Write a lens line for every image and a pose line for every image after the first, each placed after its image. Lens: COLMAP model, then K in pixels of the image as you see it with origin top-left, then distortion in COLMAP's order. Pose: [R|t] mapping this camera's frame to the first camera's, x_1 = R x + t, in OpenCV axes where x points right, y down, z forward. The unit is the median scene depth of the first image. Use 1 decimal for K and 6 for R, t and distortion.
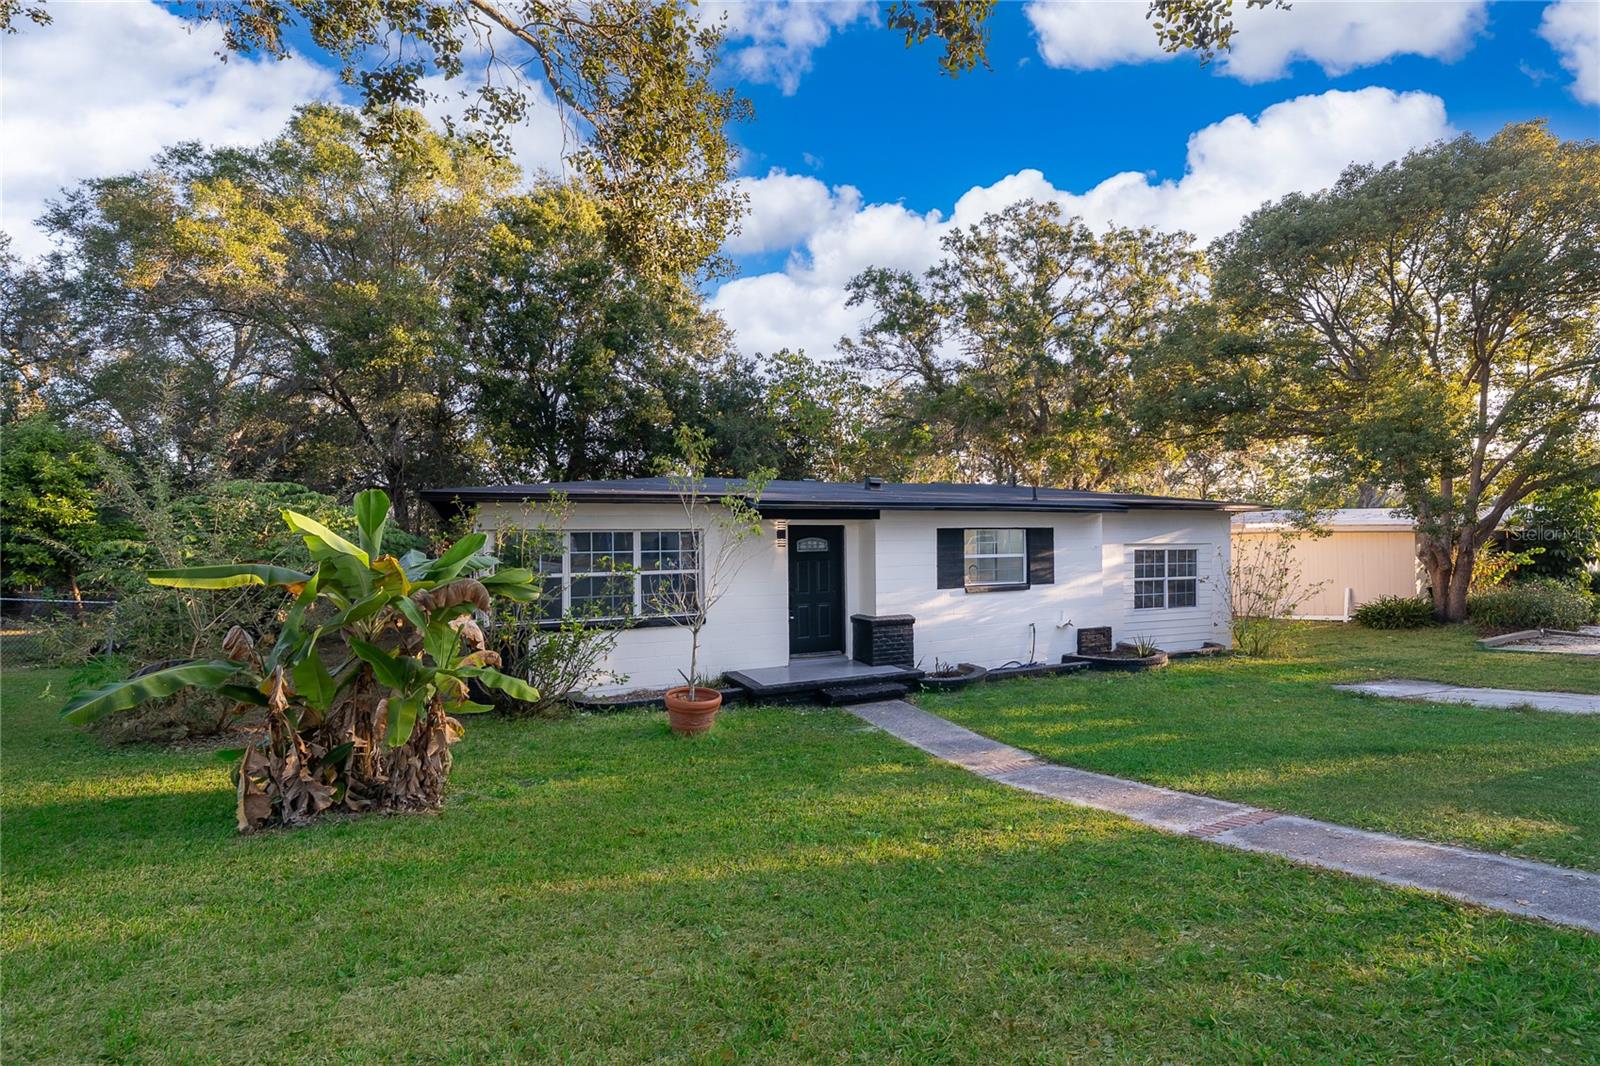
lens RADIAL K [[746.9, 0, 909.1], [0, 746.9, 543.3], [0, 0, 1]] dist [0.000334, 0.000089]
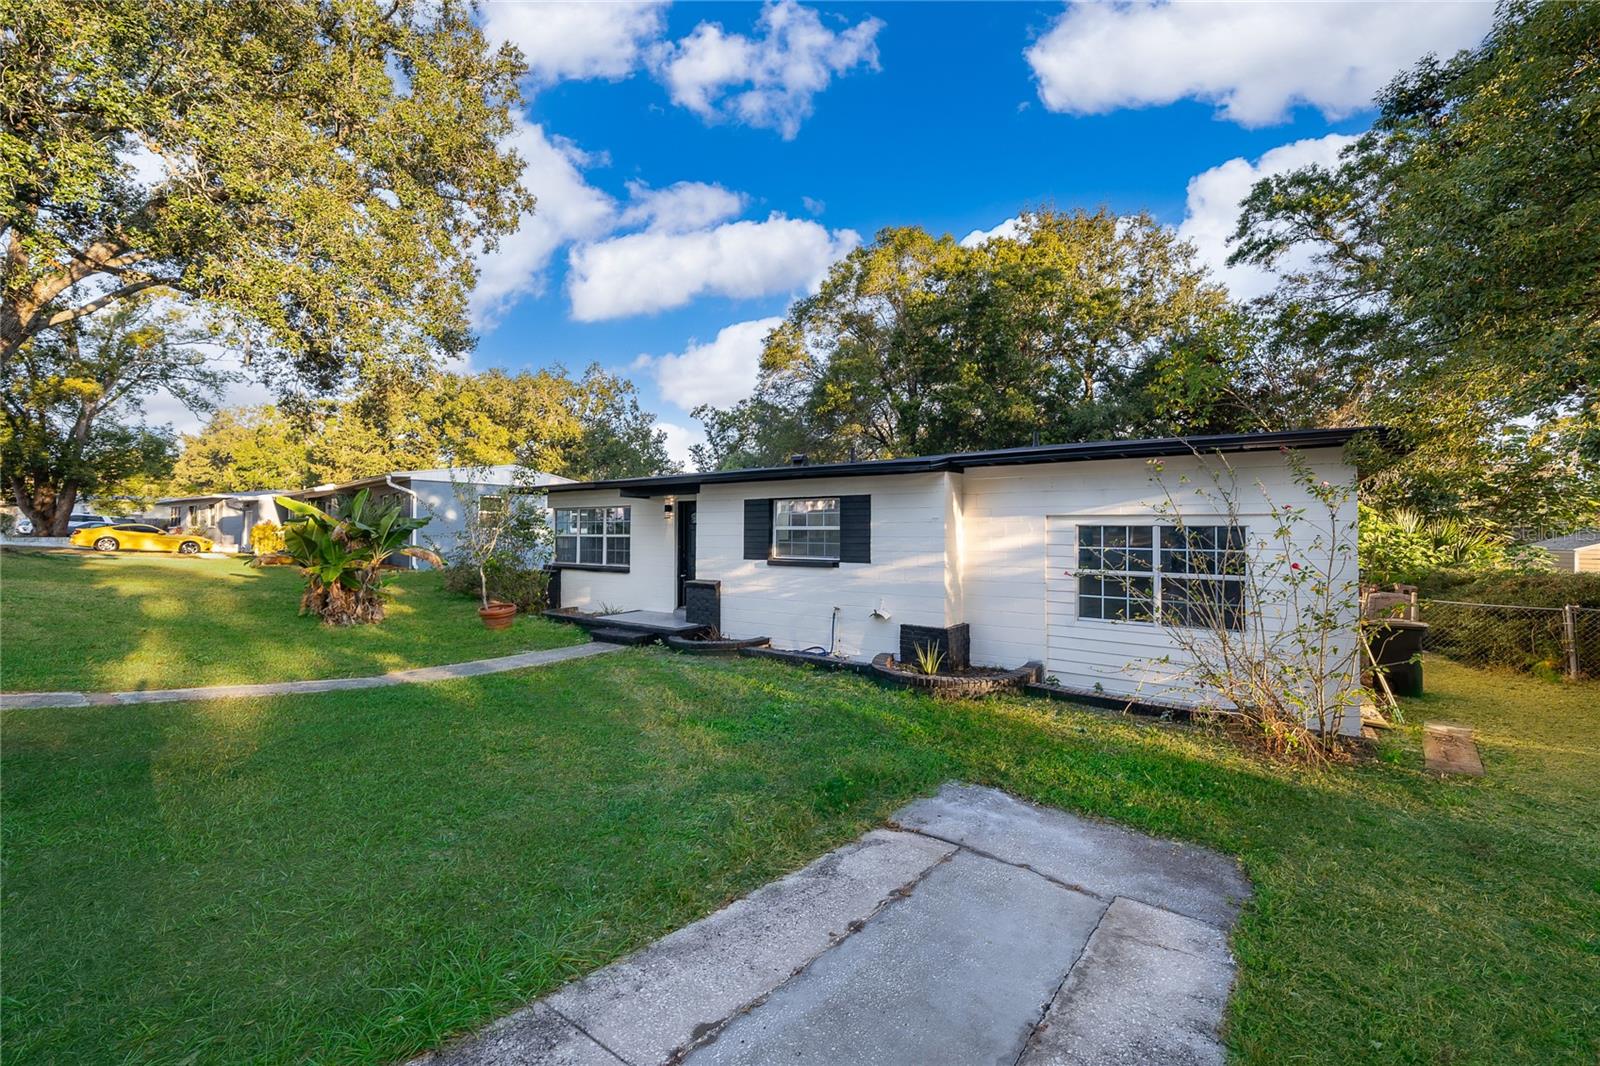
lens RADIAL K [[653.8, 0, 810.9], [0, 653.8, 525.9], [0, 0, 1]] dist [-0.000648, -0.000095]
pose [[0.458627, -0.001048, -0.888628, 0.826922], [-0.016380, 0.999819, -0.009634, 0.022210], [0.888478, 0.018974, 0.458527, 0.637880]]
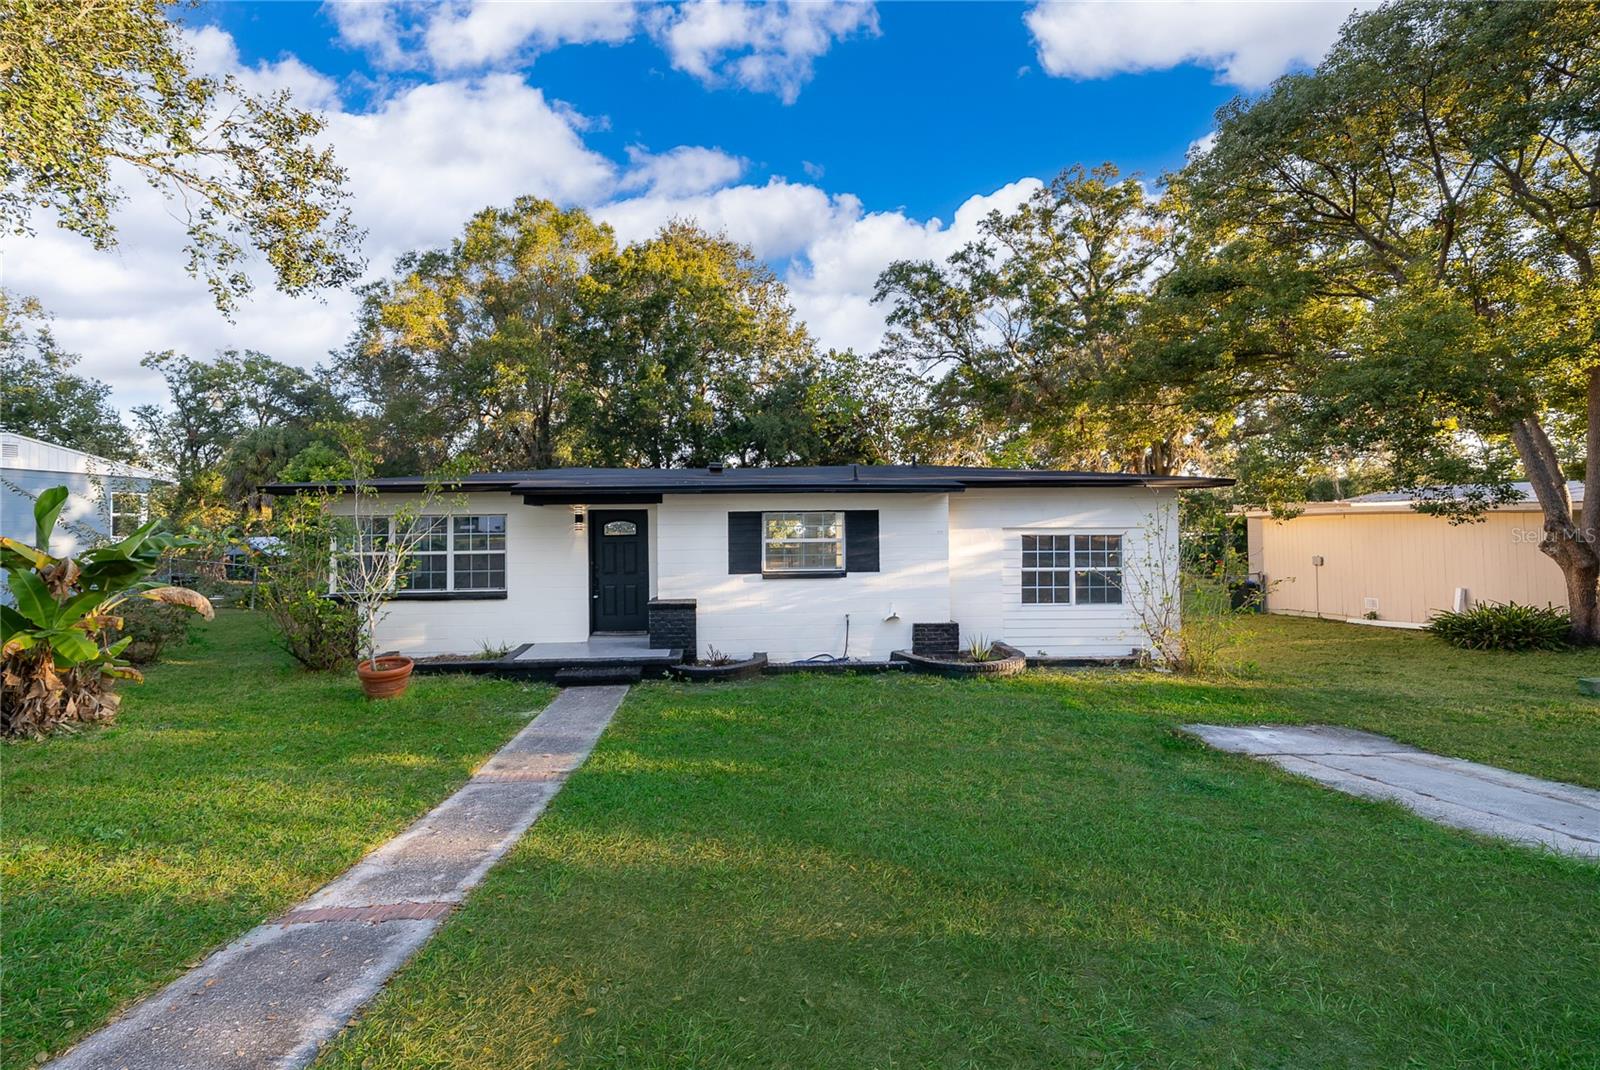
lens RADIAL K [[656.2, 0, 795.6], [0, 656.2, 526.7], [0, 0, 1]] dist [-0.002023, -0.000327]
pose [[0.913187, 0.001210, -0.407539, 0.441419], [-0.001232, 0.999999, 0.000208, -0.000664], [0.407539, 0.000312, 0.913188, 0.242488]]
